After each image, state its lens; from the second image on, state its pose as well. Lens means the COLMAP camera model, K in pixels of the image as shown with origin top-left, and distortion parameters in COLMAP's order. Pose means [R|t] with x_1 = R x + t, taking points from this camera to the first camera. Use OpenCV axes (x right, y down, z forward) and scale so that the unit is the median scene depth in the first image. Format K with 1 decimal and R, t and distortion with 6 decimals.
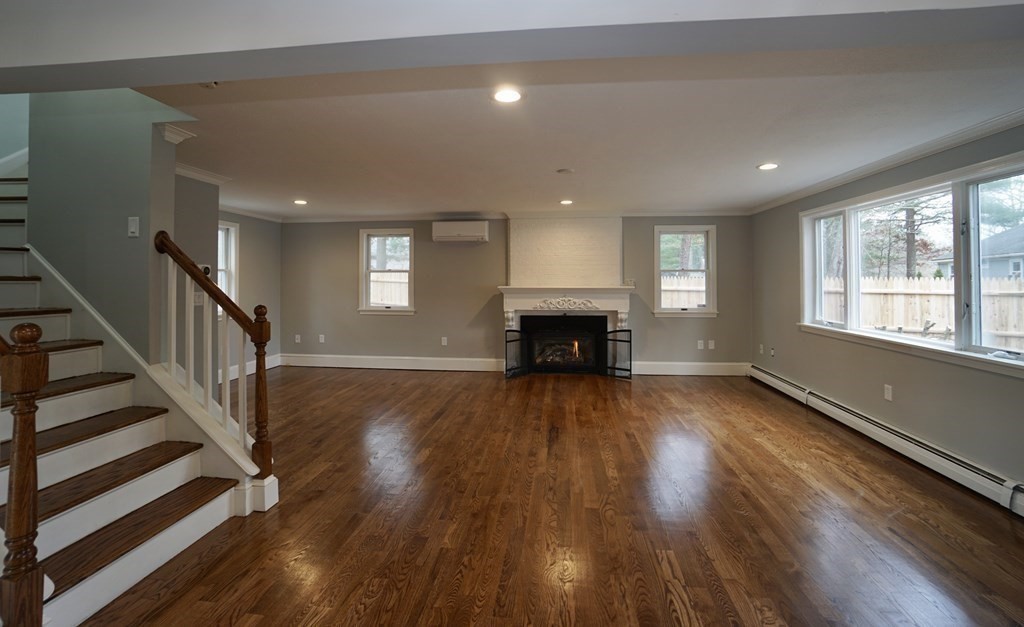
lens RADIAL K [[446.4, 0, 510.3], [0, 446.4, 274.5], [0, 0, 1]] dist [-0.063965, 0.022540]
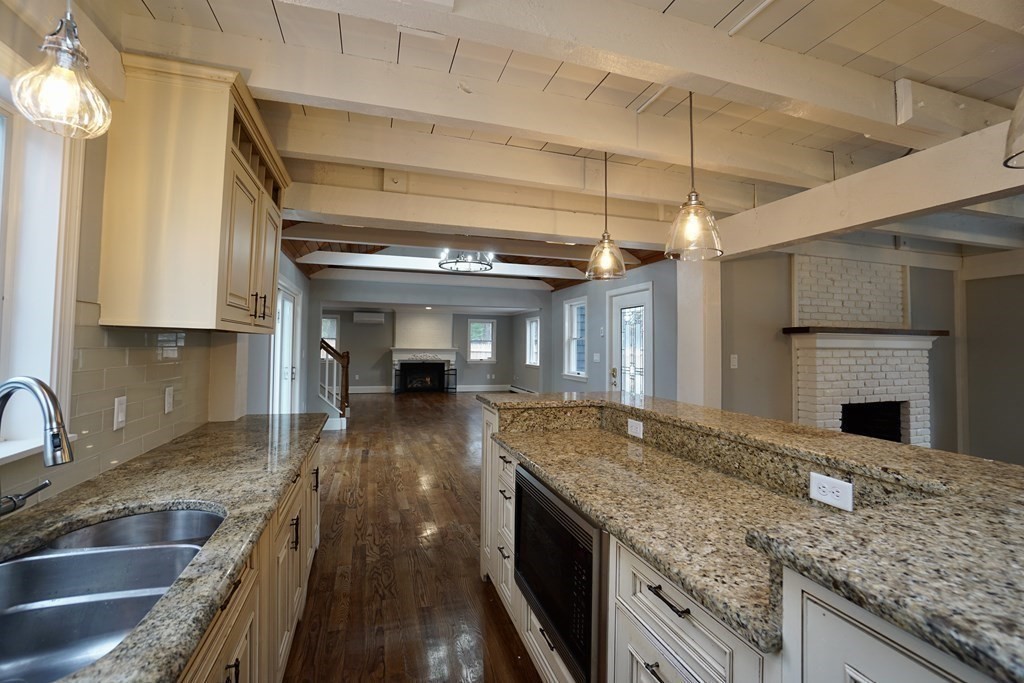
lens RADIAL K [[449.0, 0, 510.4], [0, 449.0, 328.8], [0, 0, 1]] dist [-0.066592, 0.024877]
pose [[0.916577, 0.026928, 0.398949, -0.326600], [-0.017071, 0.999455, -0.028239, -0.008570], [-0.399493, 0.019073, 0.916538, -0.992439]]
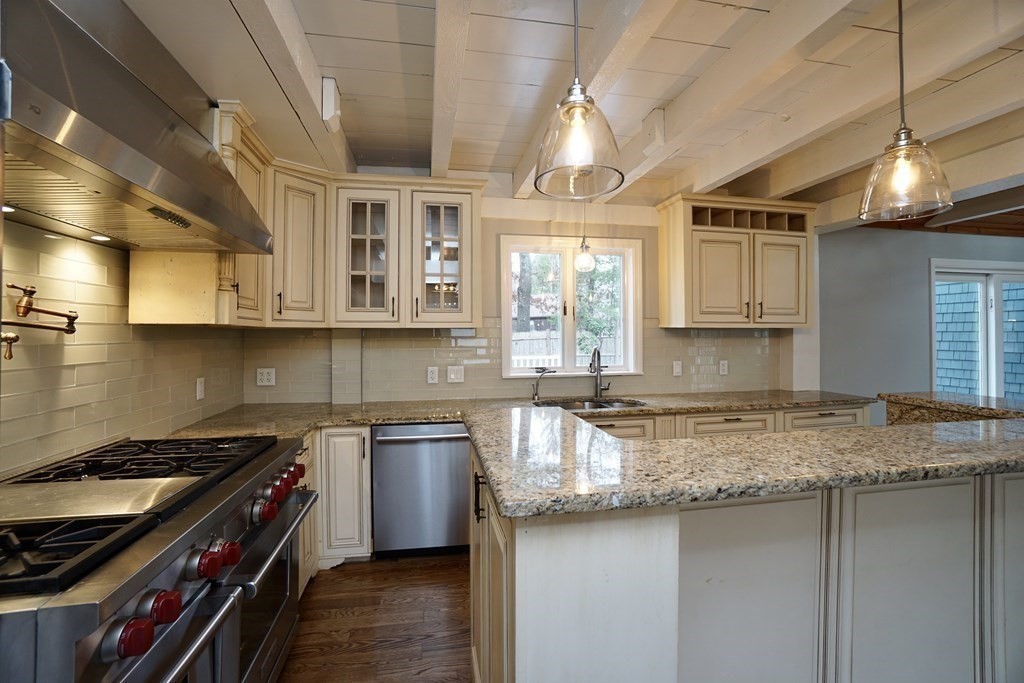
lens RADIAL K [[449.0, 0, 510.4], [0, 449.0, 328.8], [0, 0, 1]] dist [-0.066592, 0.024877]
pose [[0.292226, -0.010289, -0.956294, 0.045742], [0.008666, 0.999930, -0.008110, -0.008935], [0.956310, -0.005918, 0.292294, -1.025990]]
